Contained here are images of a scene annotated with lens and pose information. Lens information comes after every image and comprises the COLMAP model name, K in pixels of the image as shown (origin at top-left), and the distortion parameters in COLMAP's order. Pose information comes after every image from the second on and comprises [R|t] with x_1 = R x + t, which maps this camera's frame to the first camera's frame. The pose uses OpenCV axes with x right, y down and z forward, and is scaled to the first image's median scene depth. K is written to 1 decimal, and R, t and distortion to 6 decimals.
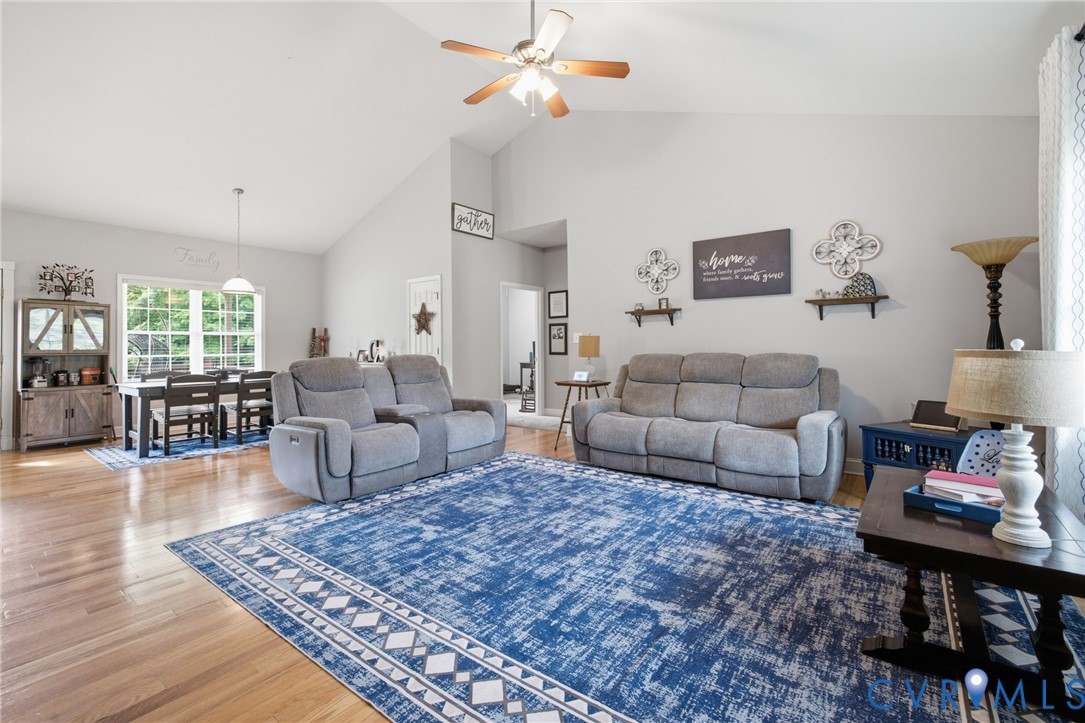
lens RADIAL K [[472.3, 0, 540.9], [0, 472.3, 341.5], [0, 0, 1]] dist [0.015369, -0.006962]
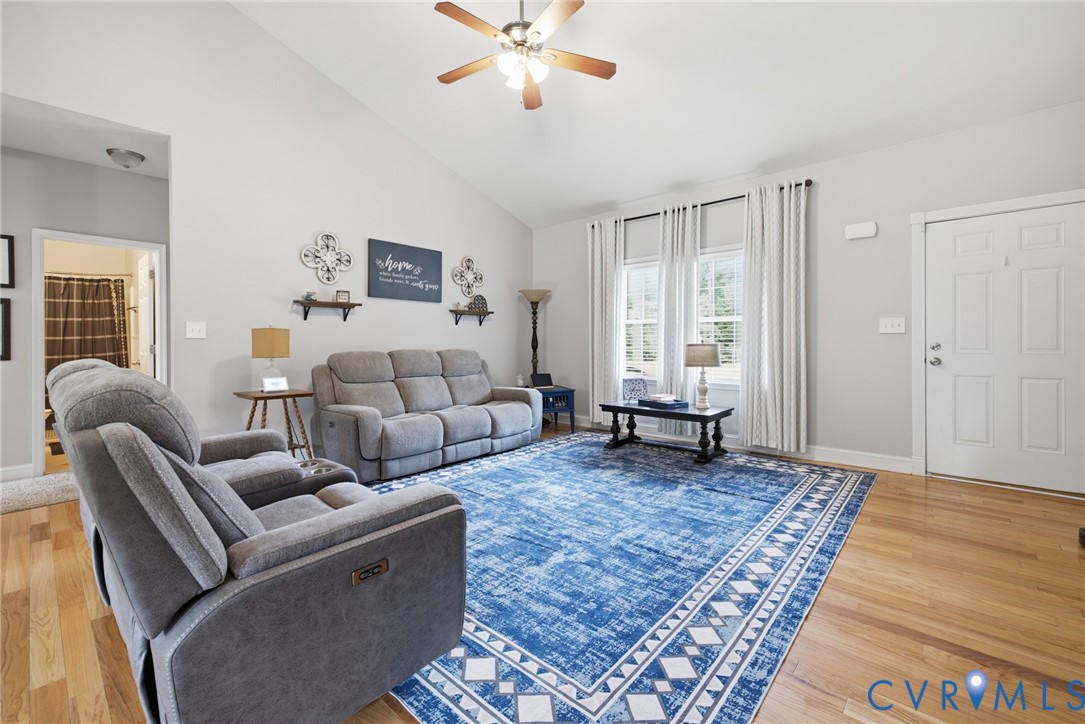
lens RADIAL K [[455.1, 0, 539.3], [0, 455.1, 346.8], [0, 0, 1]] dist [0.015270, -0.013364]
pose [[0.079506, 0.002478, 0.996831, -1.118962], [-0.005330, 0.999984, -0.002060, 0.030690], [-0.996820, -0.005149, 0.079517, 1.057839]]
